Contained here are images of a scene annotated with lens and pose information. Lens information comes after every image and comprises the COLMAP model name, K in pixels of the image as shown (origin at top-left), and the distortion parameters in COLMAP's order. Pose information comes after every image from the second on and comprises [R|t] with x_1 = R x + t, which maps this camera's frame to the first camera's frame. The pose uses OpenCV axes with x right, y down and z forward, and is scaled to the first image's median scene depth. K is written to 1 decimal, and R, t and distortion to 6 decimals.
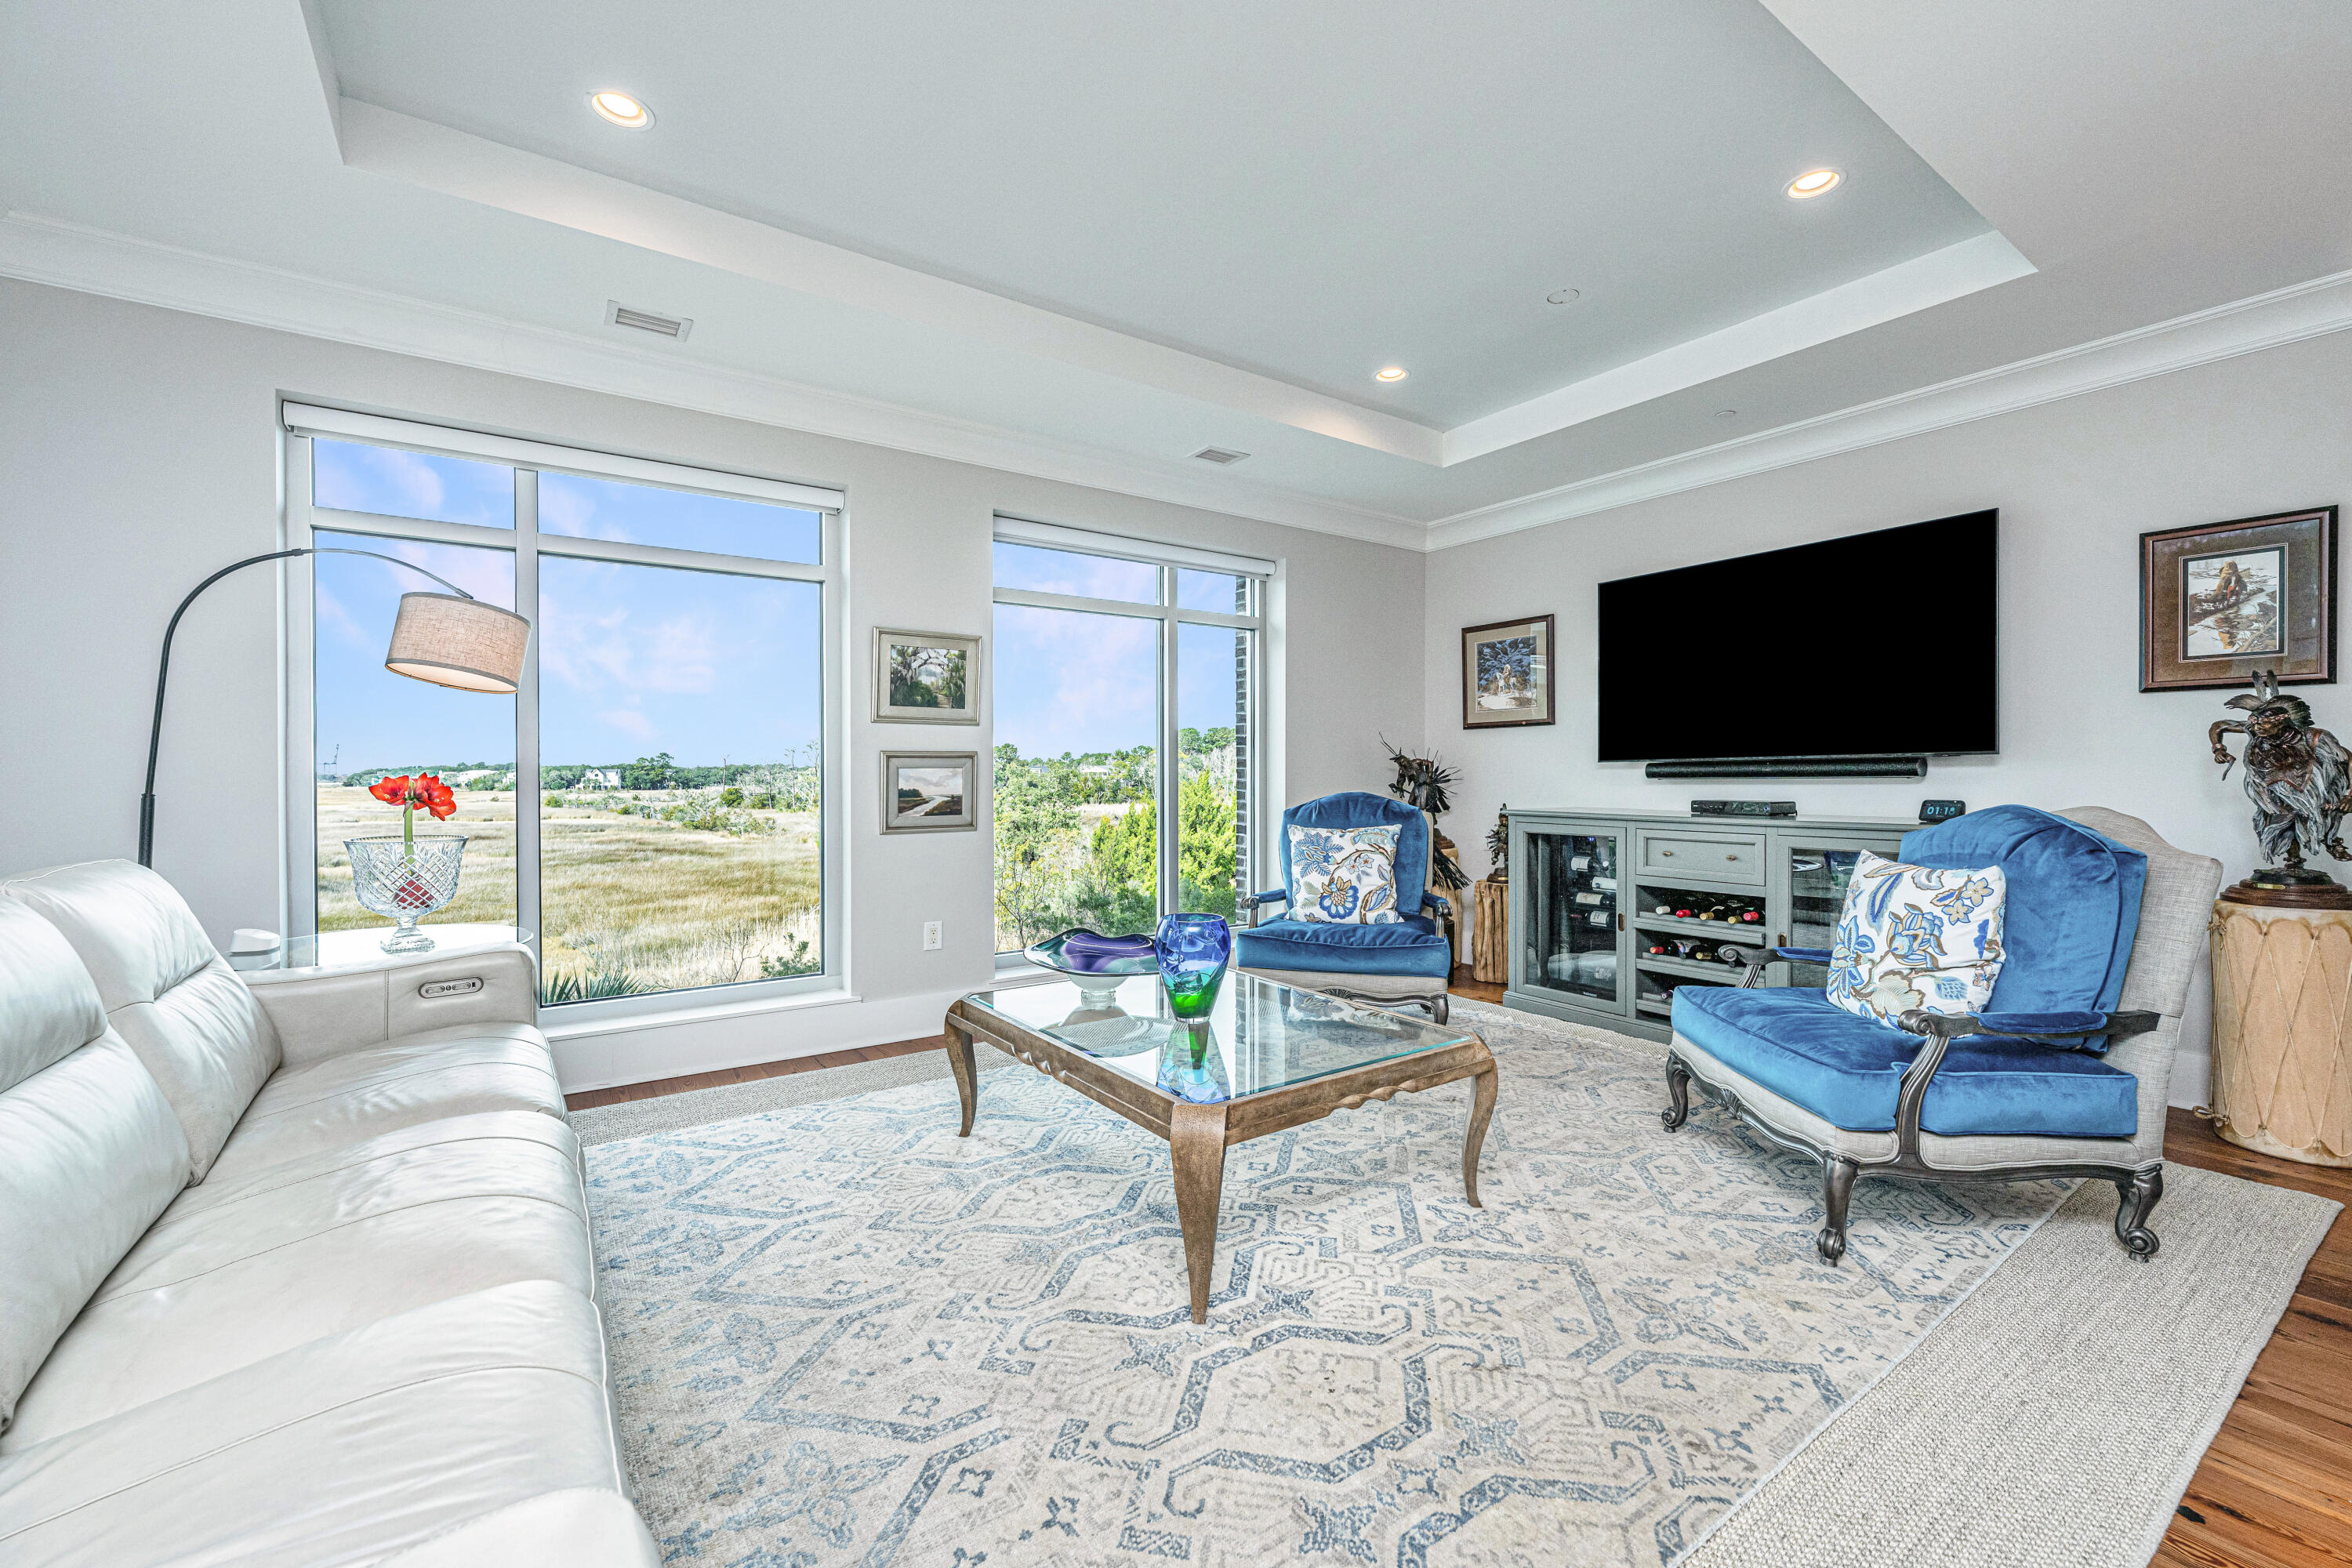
lens RADIAL K [[951.1, 0, 1173.6], [0, 951.1, 765.1], [0, 0, 1]] dist [0.000140, -0.000023]
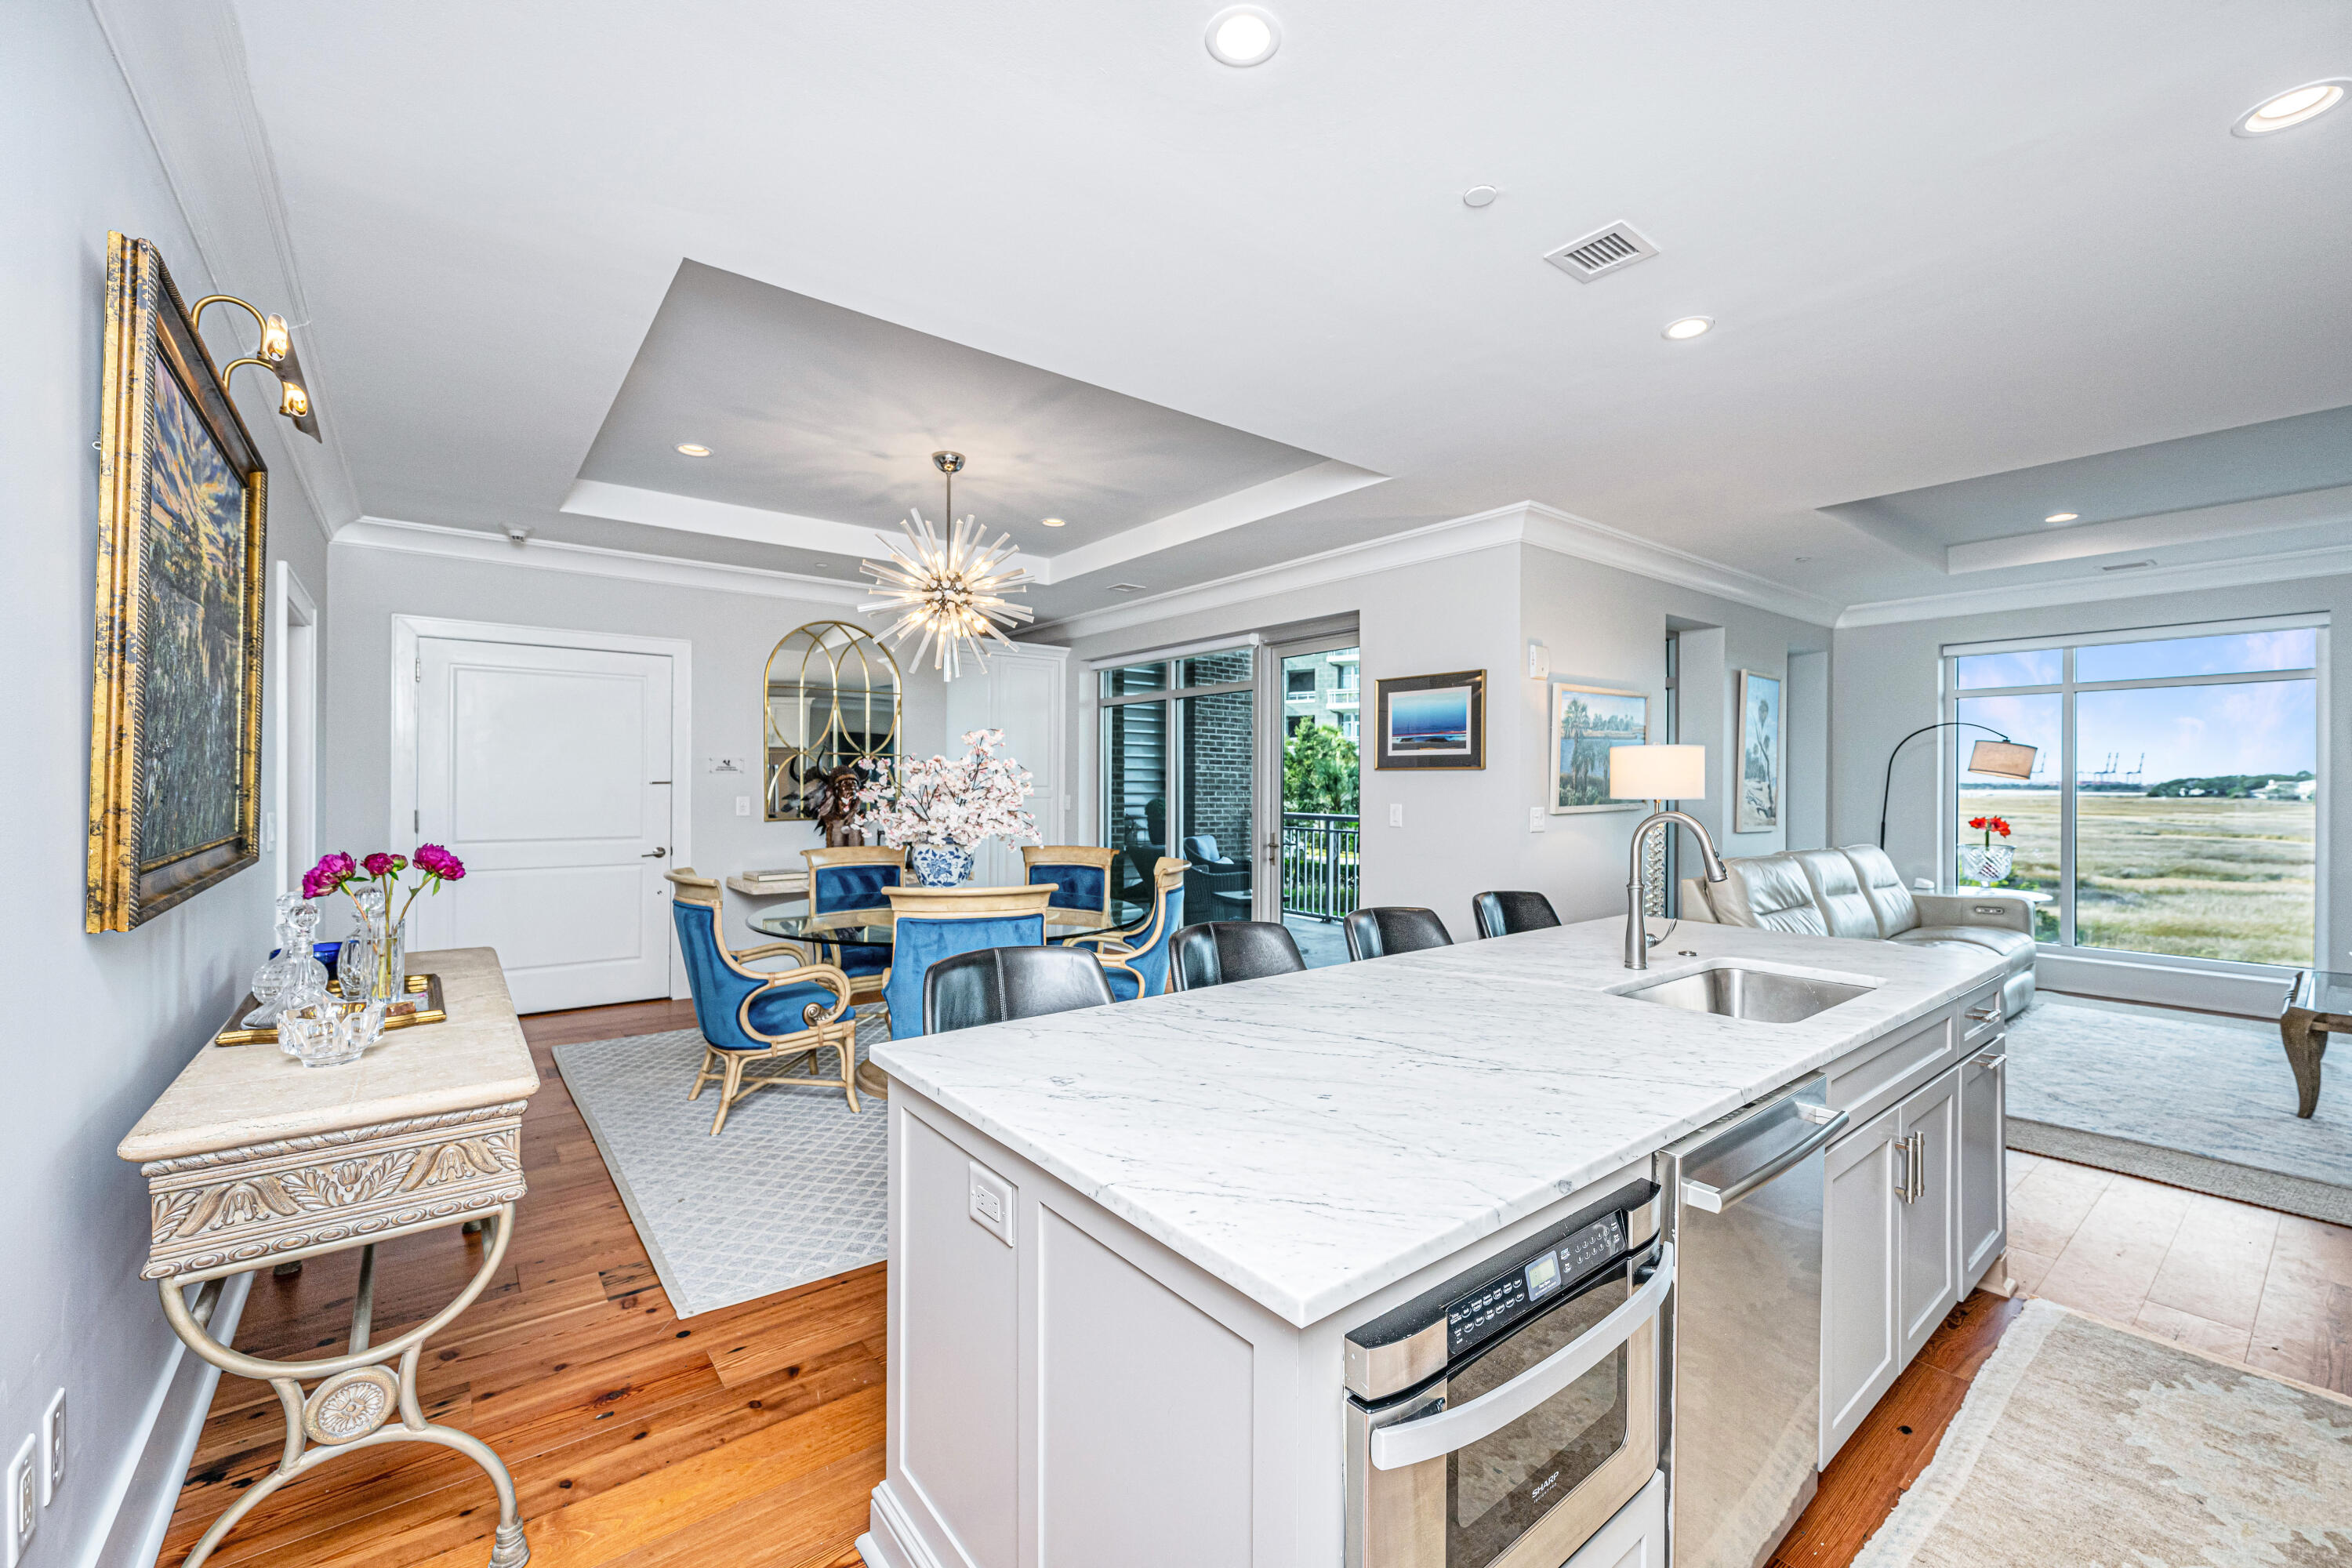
lens RADIAL K [[951.1, 0, 1173.6], [0, 951.1, 765.1], [0, 0, 1]] dist [0.000140, -0.000023]
pose [[0.056960, -0.014328, -0.998274, 1.390882], [0.004637, 0.999890, -0.014087, -0.102280], [0.998366, -0.003827, 0.057020, -1.086348]]
